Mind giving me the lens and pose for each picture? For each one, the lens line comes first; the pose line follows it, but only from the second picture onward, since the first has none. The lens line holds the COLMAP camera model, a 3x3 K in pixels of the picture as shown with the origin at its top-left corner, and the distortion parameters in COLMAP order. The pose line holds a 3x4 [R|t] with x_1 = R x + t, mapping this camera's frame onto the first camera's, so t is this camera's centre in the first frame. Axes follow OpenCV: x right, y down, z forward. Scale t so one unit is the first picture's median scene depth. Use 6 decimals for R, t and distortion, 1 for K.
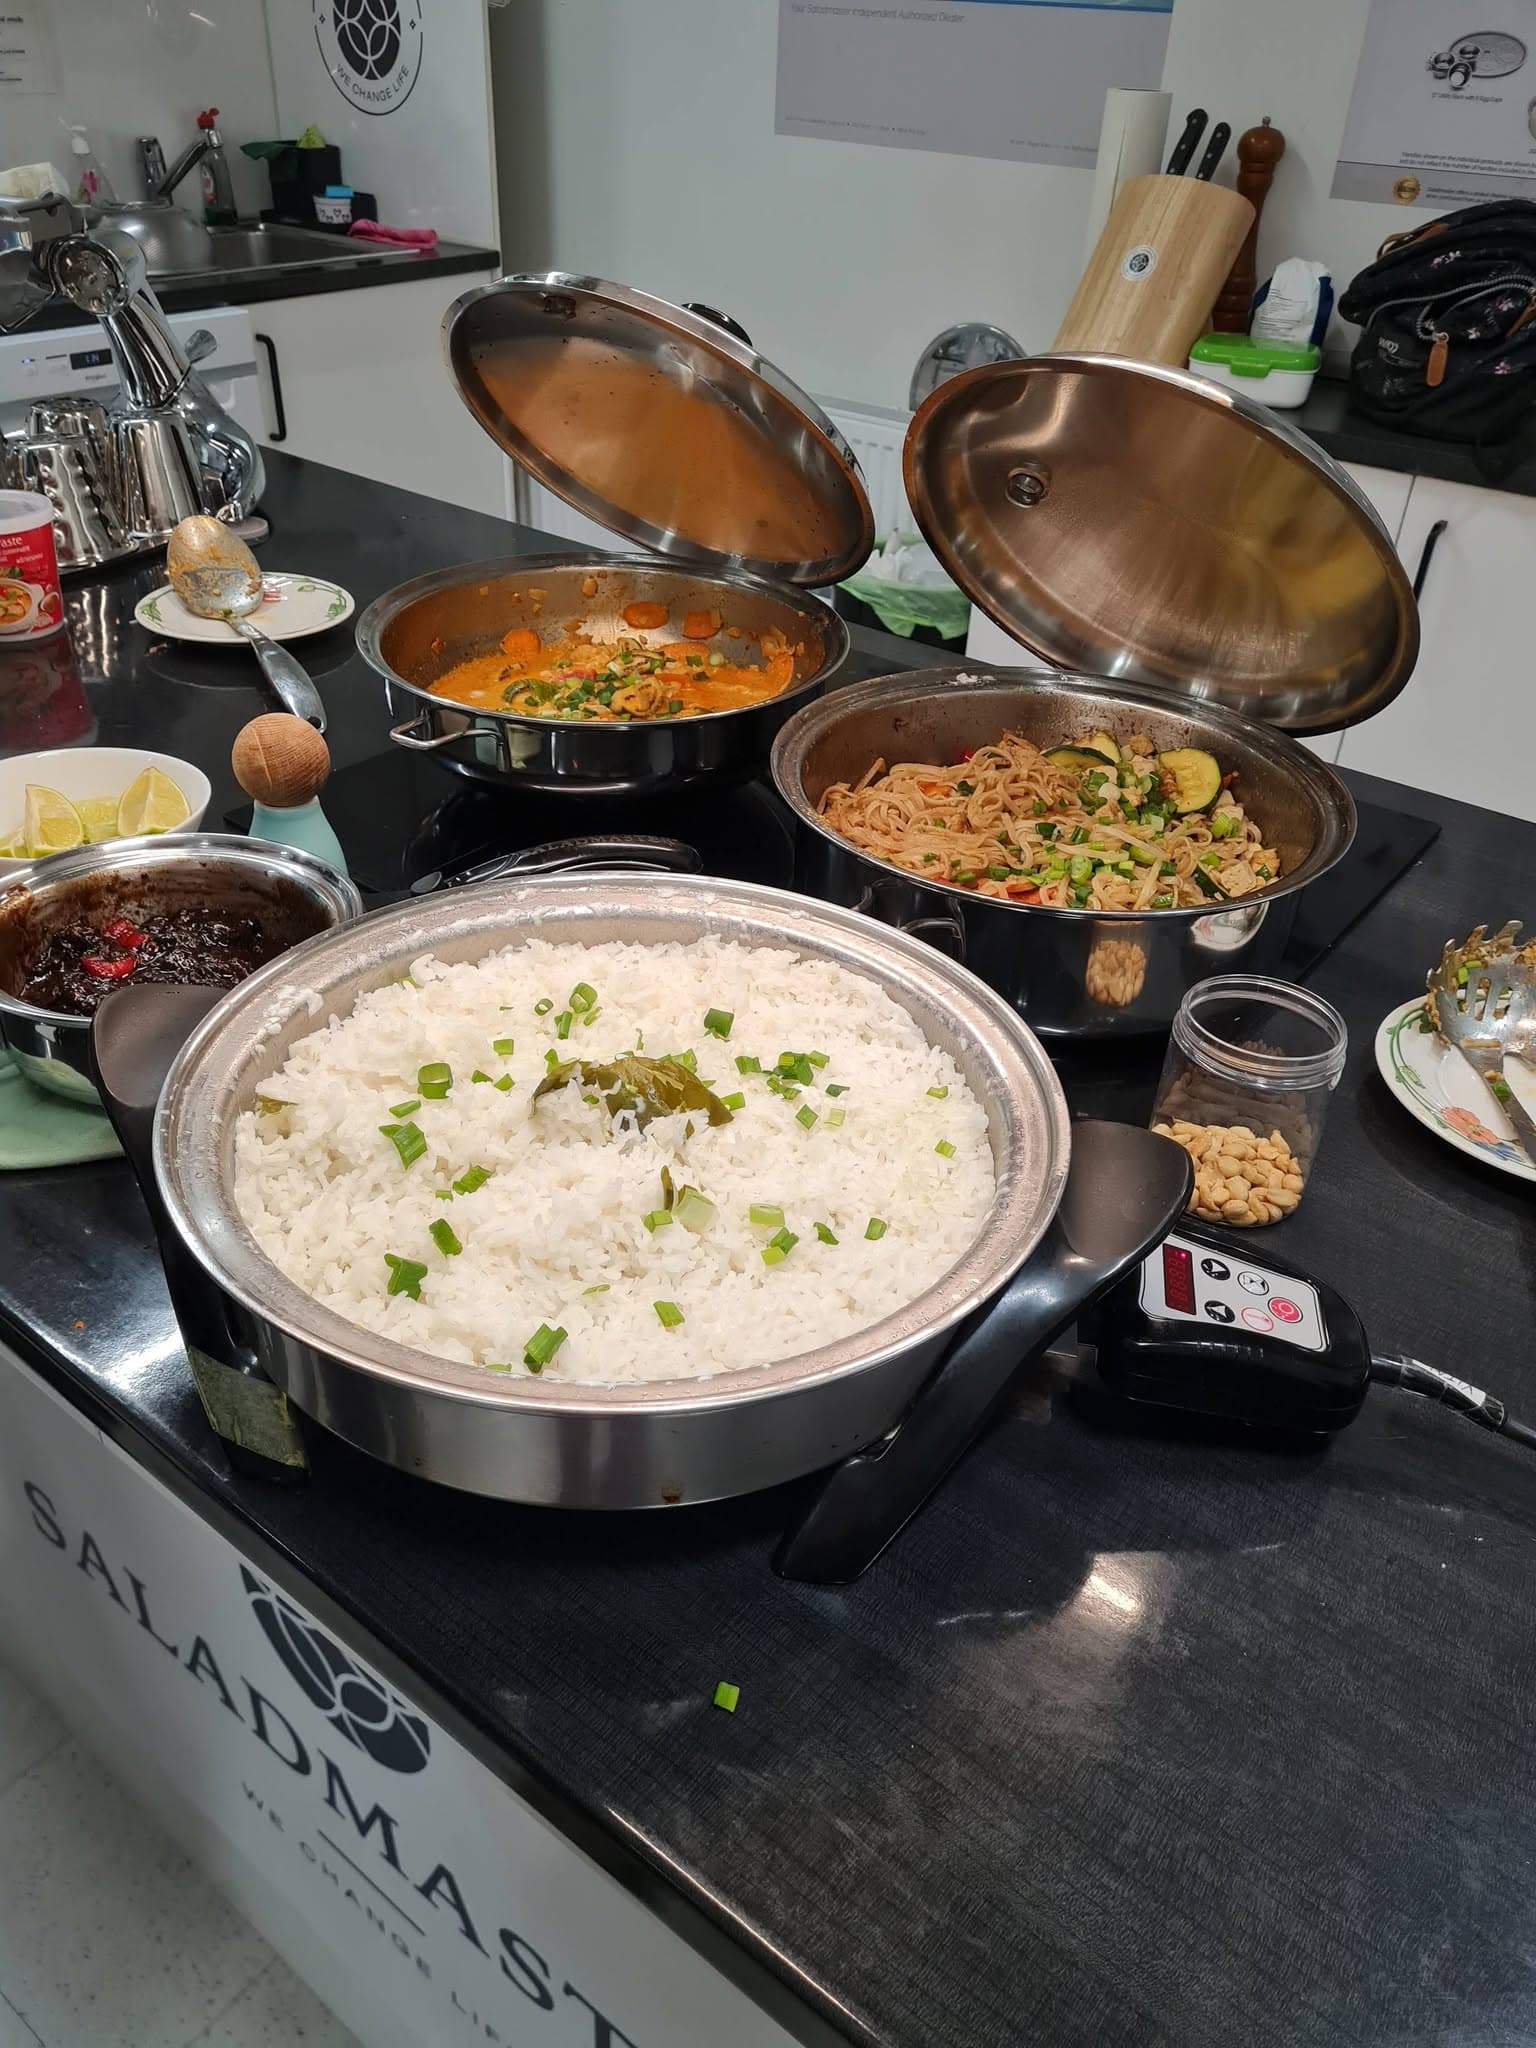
lens RADIAL K [[1547.9, 0, 735.2], [0, 1547.9, 1031.1], [0, 0, 1]] dist [0.055786, -0.051049]
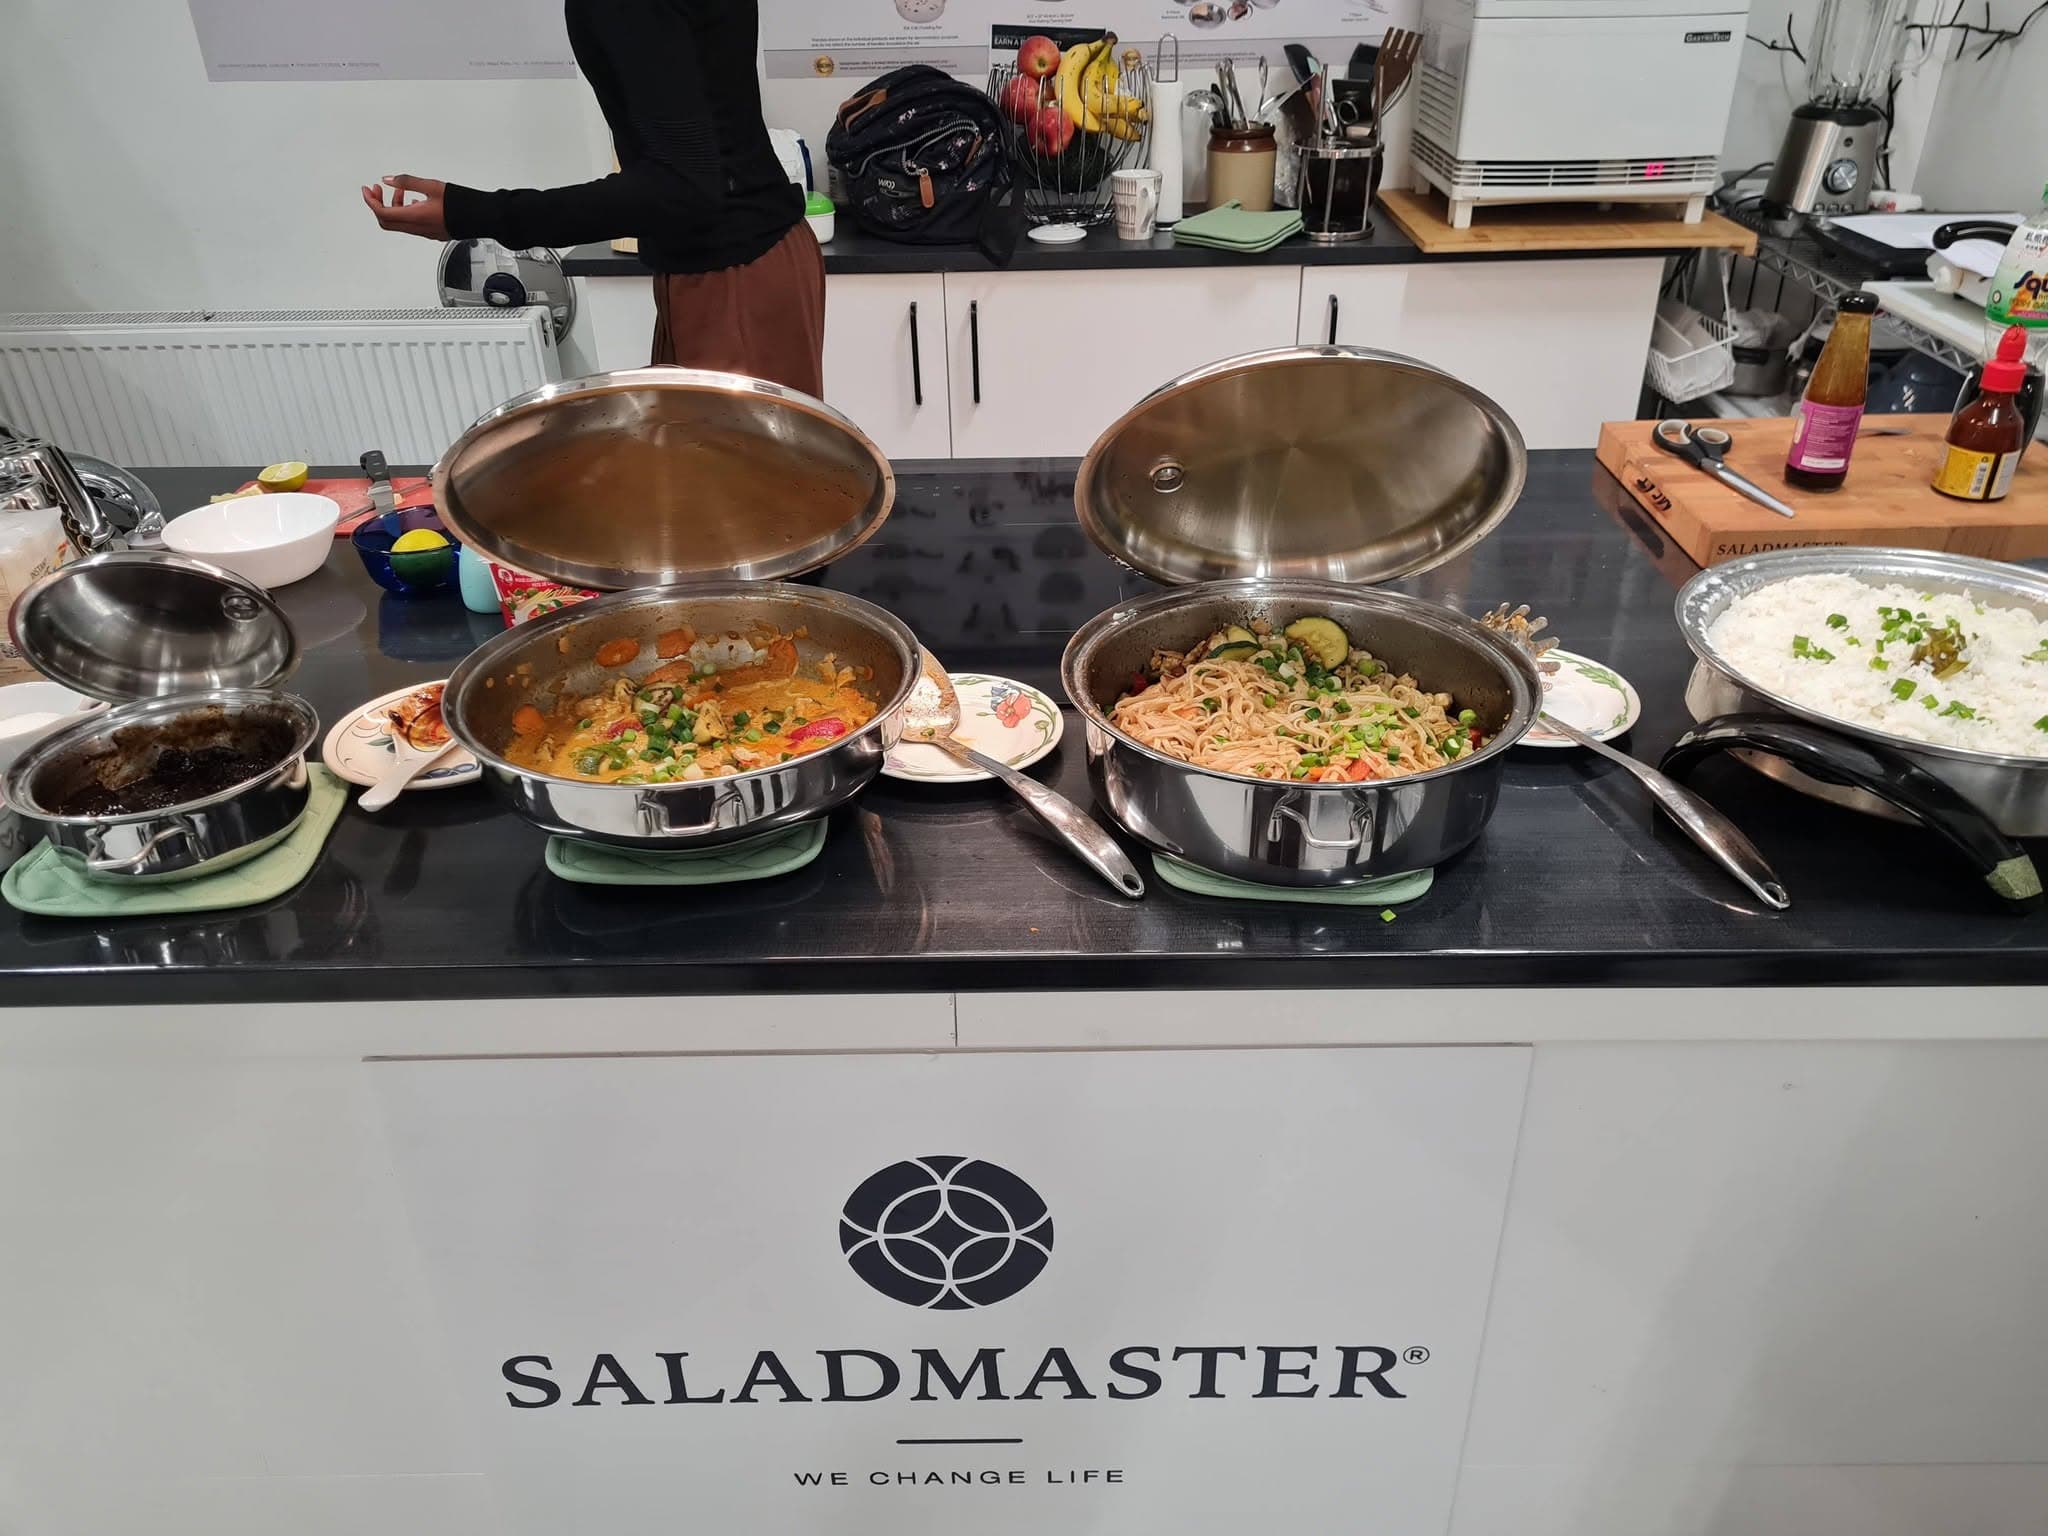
lens RADIAL K [[1547.9, 0, 1019.4], [0, 1547.9, 781.1], [0, 0, 1]] dist [0.055786, -0.051049]
pose [[0.784841, -0.361981, 0.502985, -0.321411], [0.384664, 0.920935, 0.062549, -0.011734], [-0.485858, 0.144389, 0.862029, -0.108864]]
